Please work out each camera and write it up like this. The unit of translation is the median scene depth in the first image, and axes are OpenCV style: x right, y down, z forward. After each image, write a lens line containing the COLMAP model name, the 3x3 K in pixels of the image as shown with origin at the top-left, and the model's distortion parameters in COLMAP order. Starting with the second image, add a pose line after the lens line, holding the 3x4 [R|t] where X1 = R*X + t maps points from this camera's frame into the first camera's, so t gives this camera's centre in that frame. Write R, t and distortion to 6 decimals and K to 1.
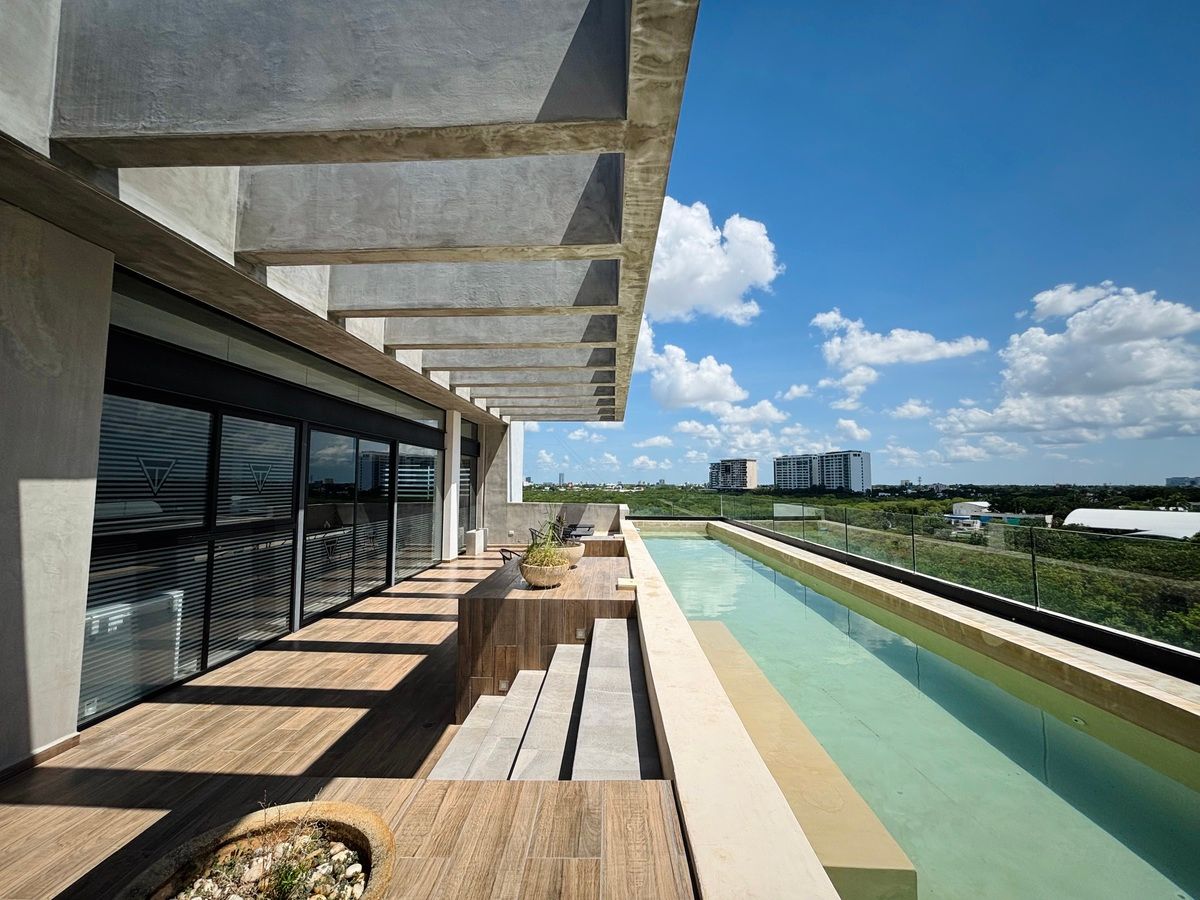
lens RADIAL K [[486.5, 0, 599.5], [0, 486.5, 449.2], [0, 0, 1]] dist [0.007811, -0.000044]
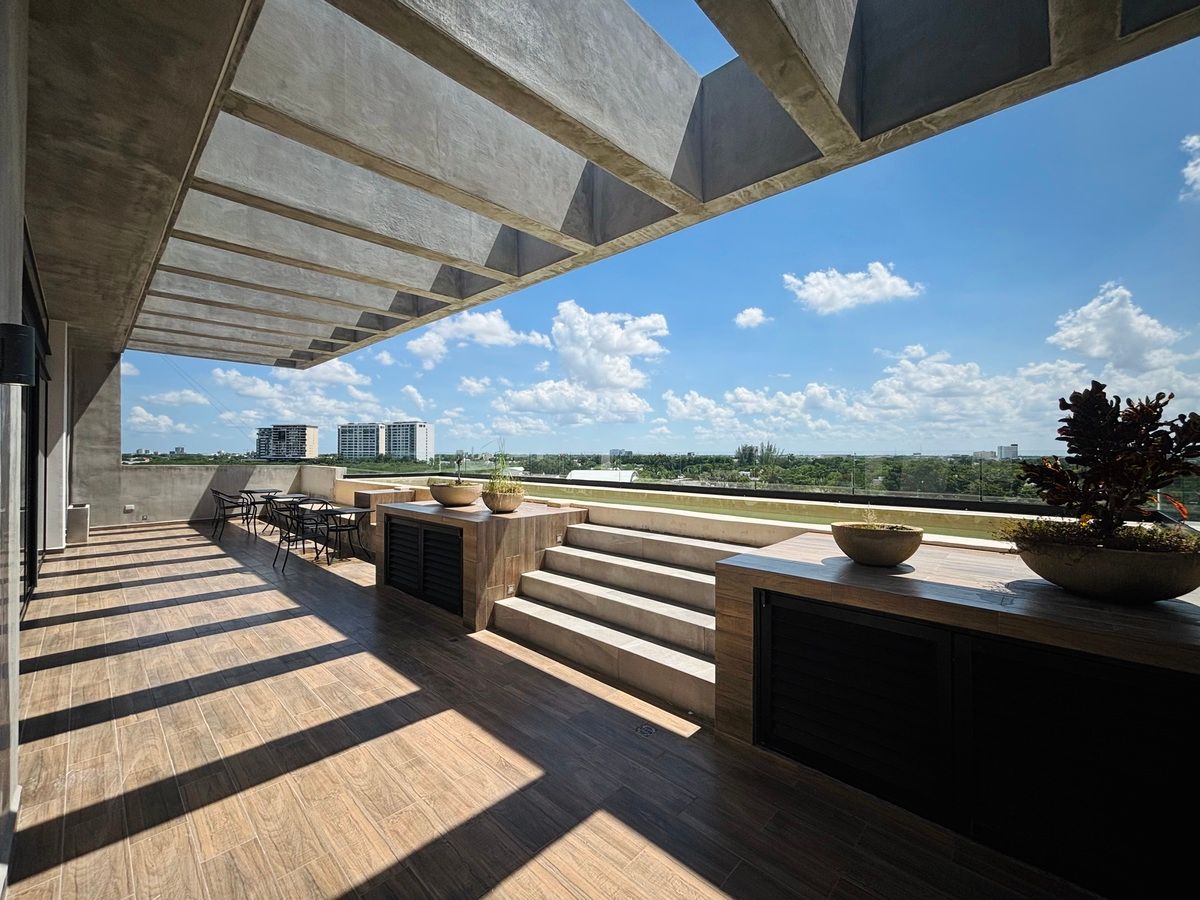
lens RADIAL K [[486.5, 0, 609.6], [0, 486.5, 452.2], [0, 0, 1]] dist [0.007811, -0.000044]
pose [[0.664828, -0.001161, 0.746996, -0.712947], [-0.052387, 0.997464, 0.048175, 0.057851], [-0.745158, -0.071161, 0.663081, 0.031903]]
